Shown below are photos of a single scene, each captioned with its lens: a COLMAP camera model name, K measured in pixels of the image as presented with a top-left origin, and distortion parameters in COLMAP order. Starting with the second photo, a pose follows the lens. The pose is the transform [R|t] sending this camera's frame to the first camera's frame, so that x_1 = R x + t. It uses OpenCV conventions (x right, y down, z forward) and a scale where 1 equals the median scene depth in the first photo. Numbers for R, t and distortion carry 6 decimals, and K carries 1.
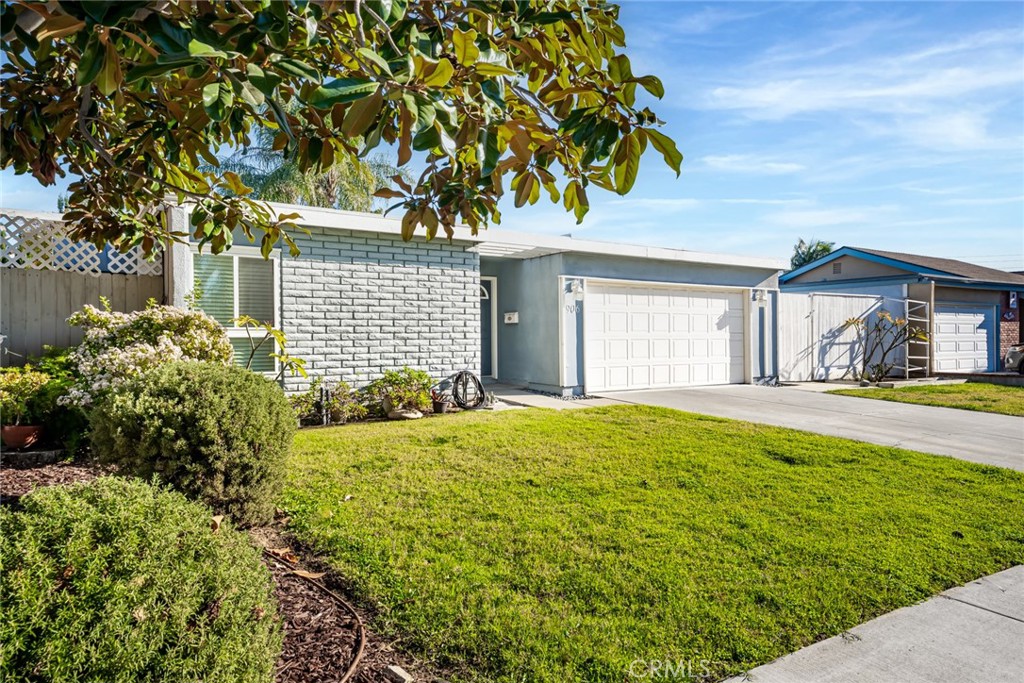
lens RADIAL K [[677.8, 0, 512.0], [0, 677.8, 341.5], [0, 0, 1]] dist [0.024855, 0.000628]
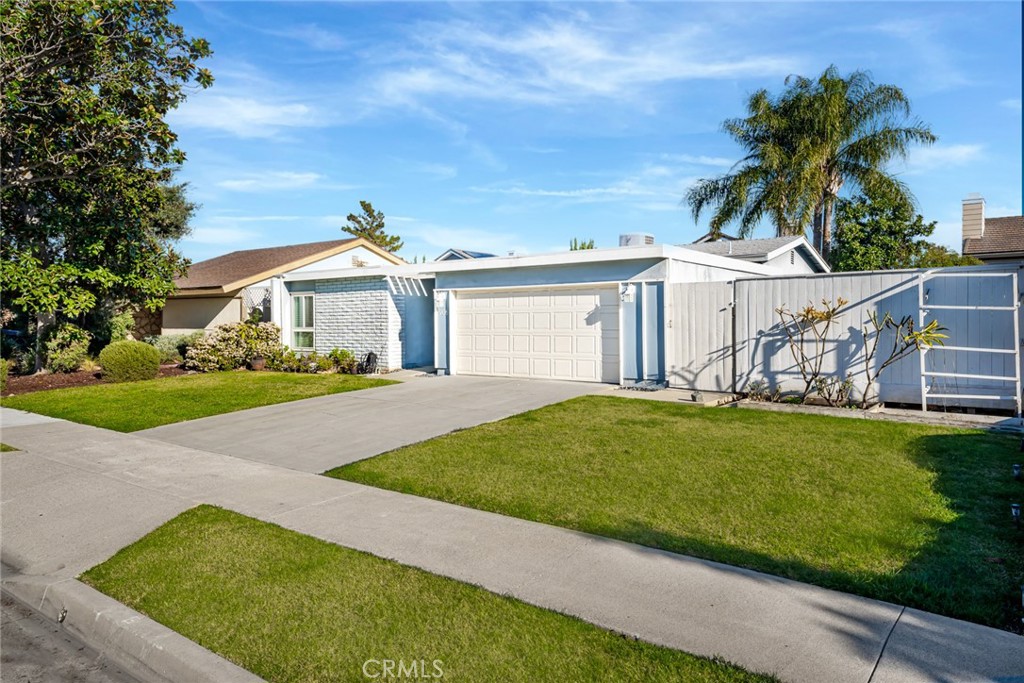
lens RADIAL K [[677.8, 0, 512.0], [0, 677.8, 341.5], [0, 0, 1]] dist [0.024855, 0.000628]
pose [[0.327217, 0.018778, -0.944763, 1.690962], [-0.009490, 0.999817, 0.016586, -0.015126], [0.944902, 0.003538, 0.327335, 0.790182]]
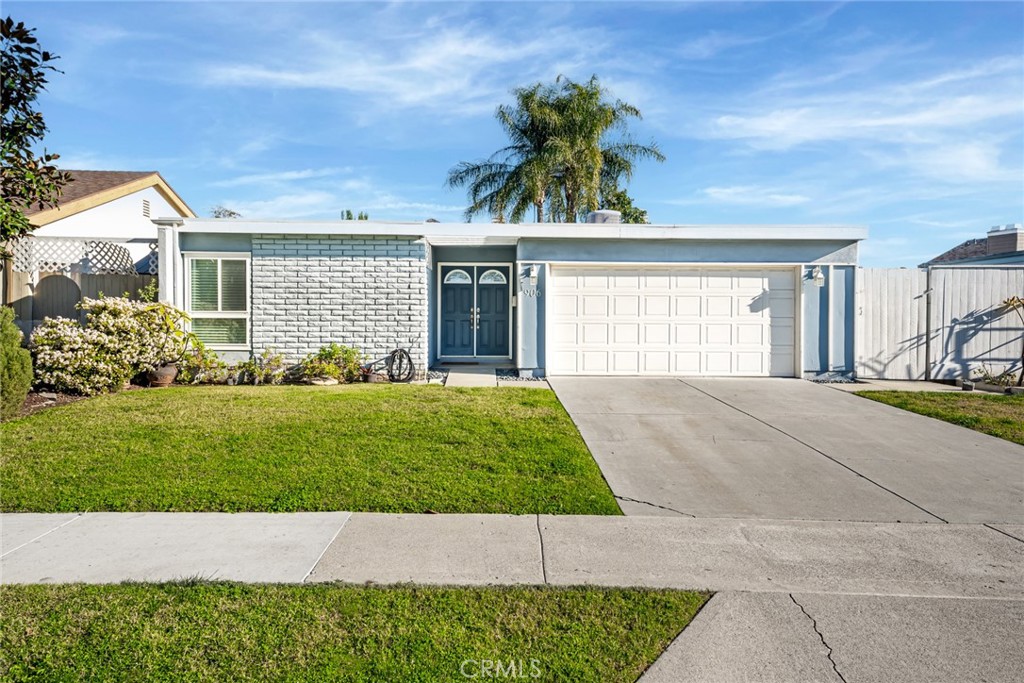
lens RADIAL K [[677.8, 0, 512.0], [0, 677.8, 341.5], [0, 0, 1]] dist [0.024855, 0.000628]
pose [[0.835704, 0.029039, -0.548411, 0.732874], [-0.011664, 0.999314, 0.035140, -0.012173], [0.549056, -0.022970, 0.835470, 0.145101]]
